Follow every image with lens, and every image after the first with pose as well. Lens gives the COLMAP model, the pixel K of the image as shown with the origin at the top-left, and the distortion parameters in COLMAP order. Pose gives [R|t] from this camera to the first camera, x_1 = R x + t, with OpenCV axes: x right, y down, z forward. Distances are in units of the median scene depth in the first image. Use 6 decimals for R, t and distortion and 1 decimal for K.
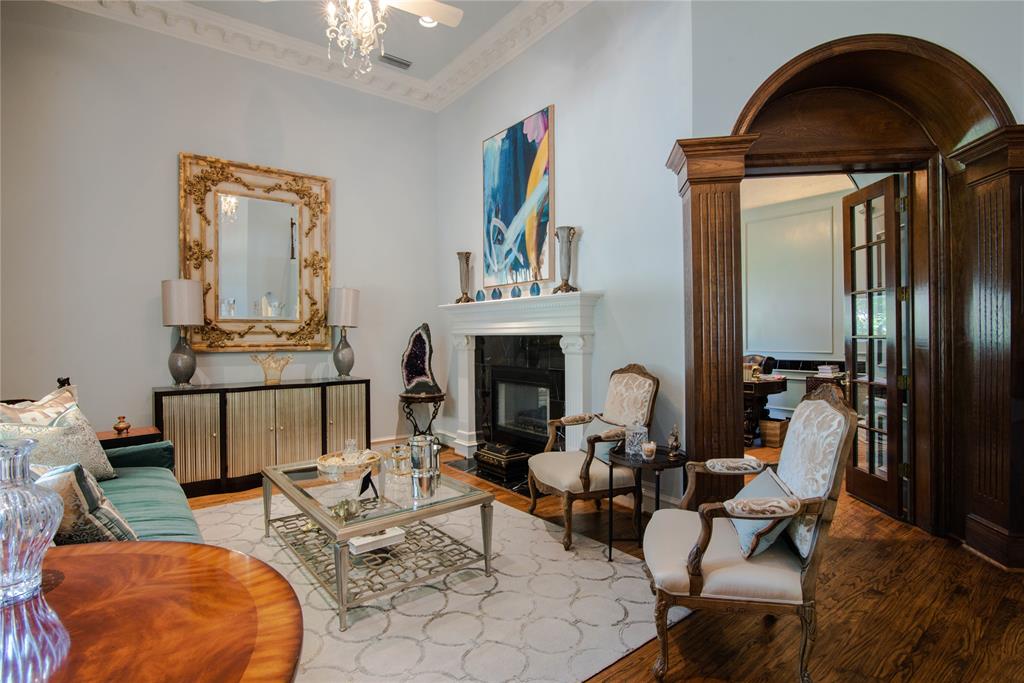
lens RADIAL K [[502.2, 0, 511.3], [0, 502.2, 340.7], [0, 0, 1]] dist [-0.019969, -0.001593]
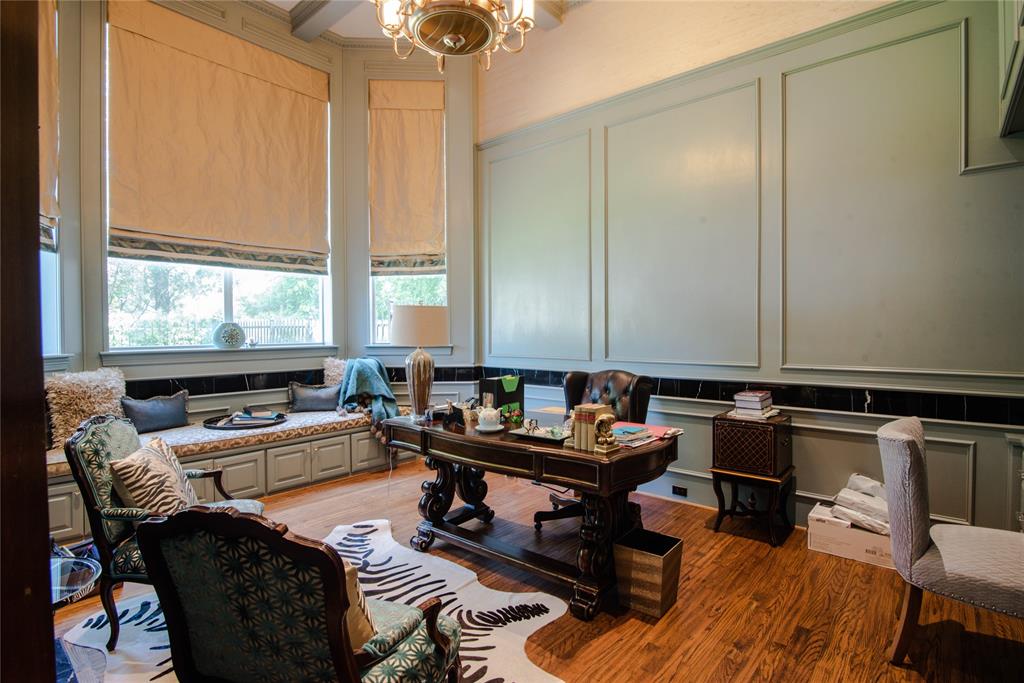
lens RADIAL K [[502.2, 0, 510.8], [0, 502.2, 339.8], [0, 0, 1]] dist [-0.019969, -0.001593]
pose [[0.980132, -0.000518, 0.198346, 0.416801], [-0.000199, 0.999994, 0.003592, -0.006495], [-0.198346, -0.003560, 0.980126, 0.775722]]
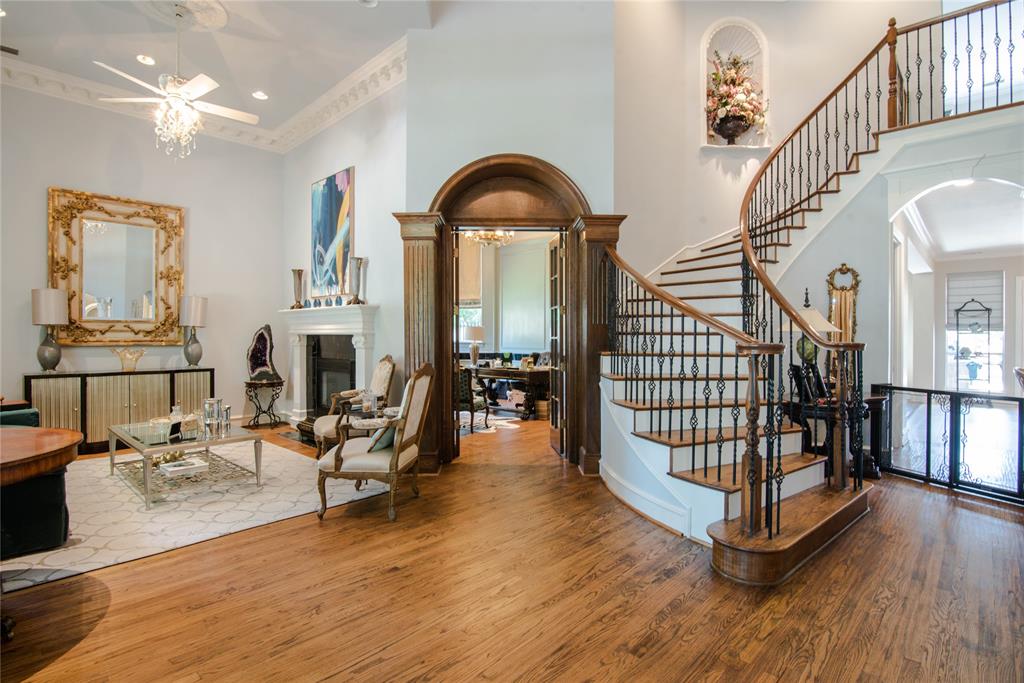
lens RADIAL K [[502.2, 0, 512.3], [0, 502.2, 340.0], [0, 0, 1]] dist [-0.019969, -0.001593]
pose [[0.987870, 0.007707, 0.155089, 0.283880], [-0.007373, 0.999969, -0.002728, 0.003358], [-0.155105, 0.001551, 0.987897, -0.388489]]
